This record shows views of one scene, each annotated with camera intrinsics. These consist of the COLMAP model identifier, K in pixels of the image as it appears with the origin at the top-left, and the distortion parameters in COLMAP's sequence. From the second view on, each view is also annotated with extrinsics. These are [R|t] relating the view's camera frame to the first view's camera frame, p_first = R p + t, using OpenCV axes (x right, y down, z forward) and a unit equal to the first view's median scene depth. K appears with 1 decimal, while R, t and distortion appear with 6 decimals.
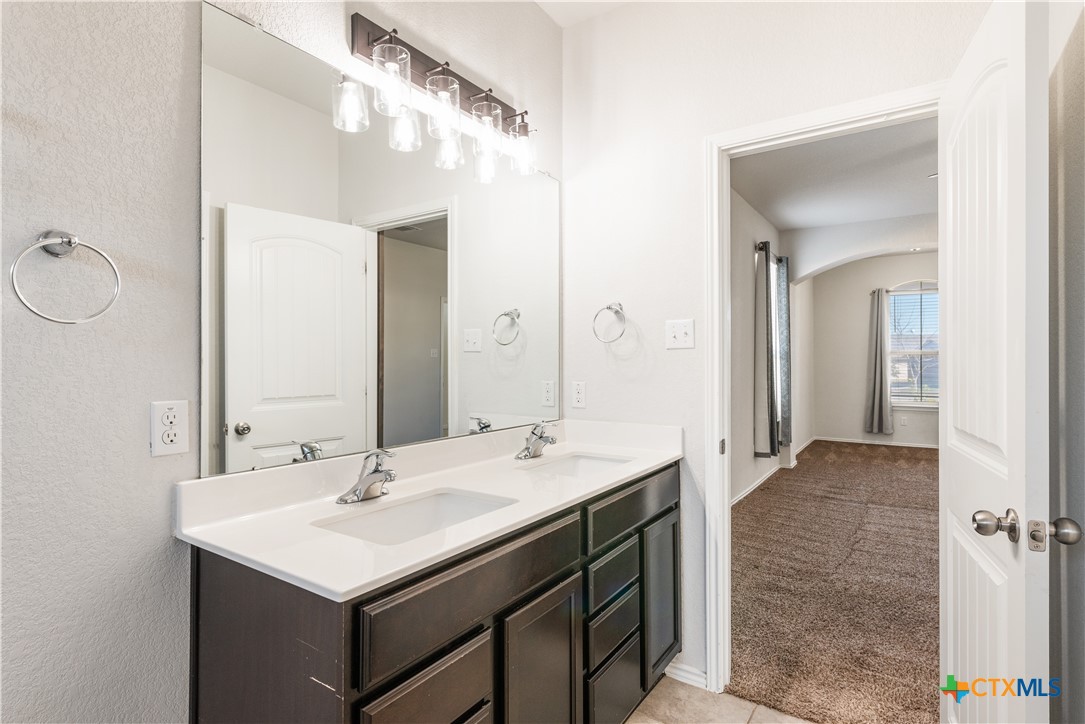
lens RADIAL K [[569.9, 0, 542.5], [0, 569.9, 362.0], [0, 0, 1]] dist [0.000065, -0.000089]
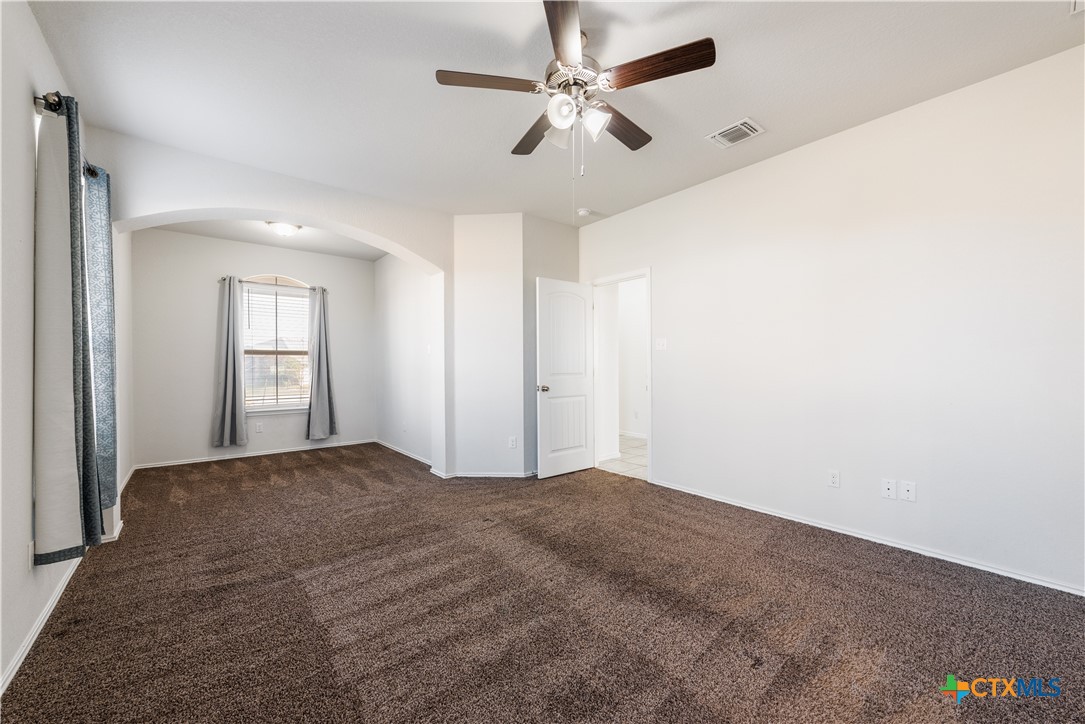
lens RADIAL K [[422.1, 0, 542.5], [0, 422.1, 362.0], [0, 0, 1]] dist [0.000339, -0.000356]
pose [[0.291093, 0.004447, 0.956684, 0.152650], [0.010941, 0.999908, -0.007978, 0.012317], [-0.956632, 0.012790, 0.291018, 0.463345]]
